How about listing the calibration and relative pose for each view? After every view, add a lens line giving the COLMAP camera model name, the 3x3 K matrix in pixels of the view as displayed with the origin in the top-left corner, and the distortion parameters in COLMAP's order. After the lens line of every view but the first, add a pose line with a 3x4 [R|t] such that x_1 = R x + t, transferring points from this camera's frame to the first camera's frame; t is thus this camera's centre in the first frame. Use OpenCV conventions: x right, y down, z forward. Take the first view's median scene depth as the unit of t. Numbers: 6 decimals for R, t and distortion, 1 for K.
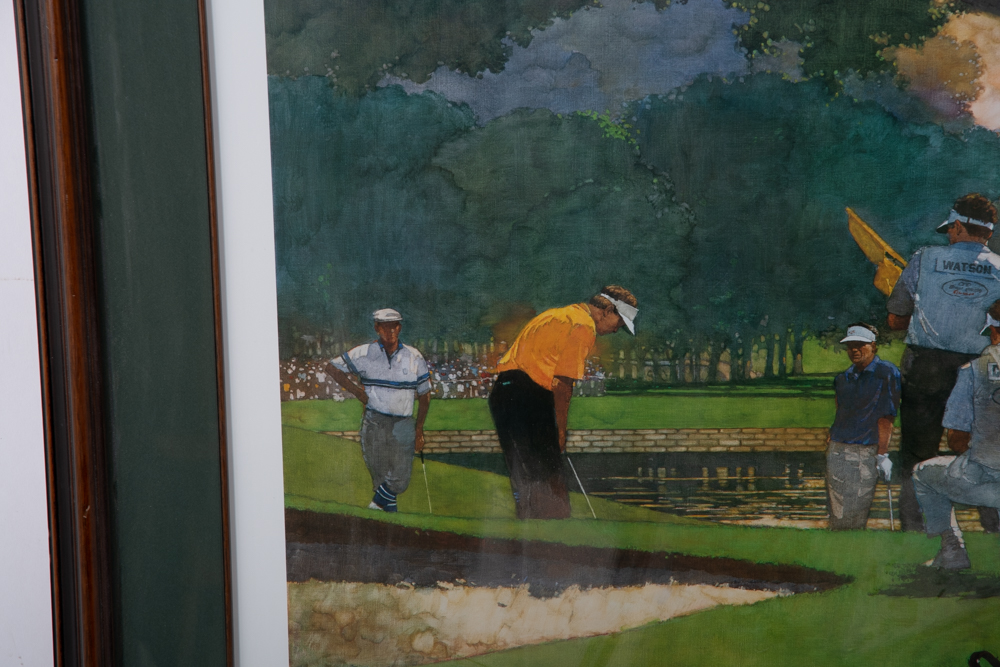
lens RADIAL K [[3376.5, 0, 514.4], [0, 3376.5, 410.4], [0, 0, 1]] dist [0.713153, 0.000000]
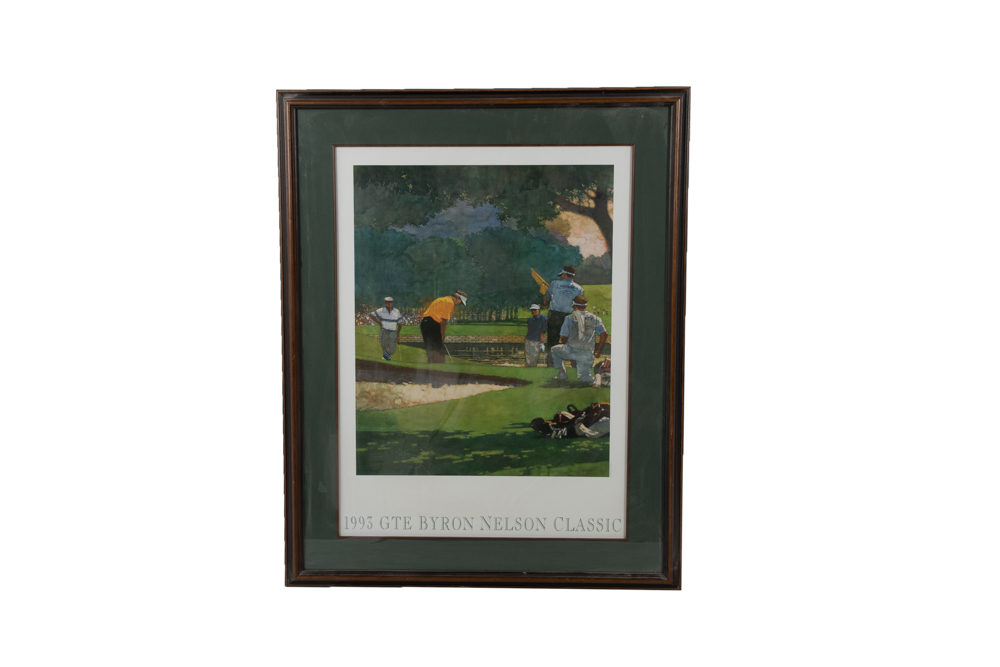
lens RADIAL K [[1764.4, 0, 497.3], [0, 1764.4, 324.1], [0, 0, 1]] dist [-0.456135, 0.000000]
pose [[0.998187, 0.009613, 0.059411, -0.033878], [-0.009833, 0.999946, 0.003413, -0.011055], [-0.059375, -0.003991, 0.998228, -0.672089]]
